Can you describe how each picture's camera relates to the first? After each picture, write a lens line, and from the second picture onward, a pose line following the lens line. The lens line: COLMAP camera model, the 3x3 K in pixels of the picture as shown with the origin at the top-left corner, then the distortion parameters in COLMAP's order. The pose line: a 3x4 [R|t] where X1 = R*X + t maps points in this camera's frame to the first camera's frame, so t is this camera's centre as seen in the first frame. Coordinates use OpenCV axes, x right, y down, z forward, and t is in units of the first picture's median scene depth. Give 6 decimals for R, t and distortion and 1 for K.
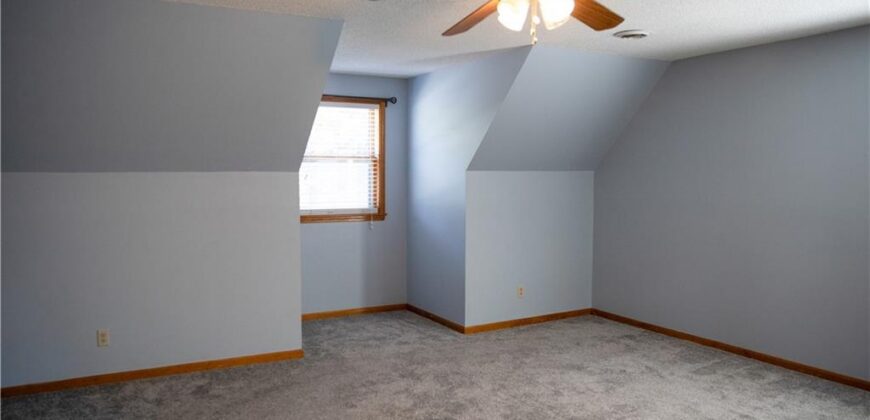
lens RADIAL K [[636.8, 0, 435.0], [0, 636.8, 210.0], [0, 0, 1]] dist [-0.108253, 0.117315]
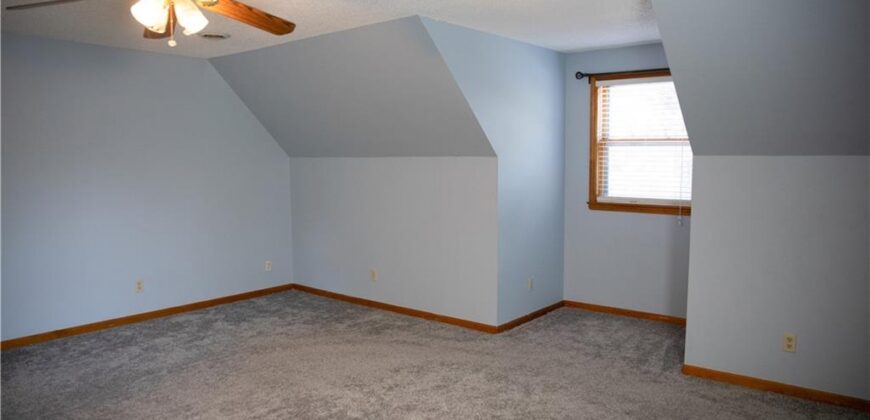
lens RADIAL K [[597.9, 0, 435.0], [0, 597.9, 210.0], [0, 0, 1]] dist [-0.108269, 0.091506]
pose [[0.376131, 0.082666, -0.922871, 0.652049], [-0.054171, 0.996270, 0.067162, -0.032392], [0.924982, 0.024731, 0.379206, 0.534060]]
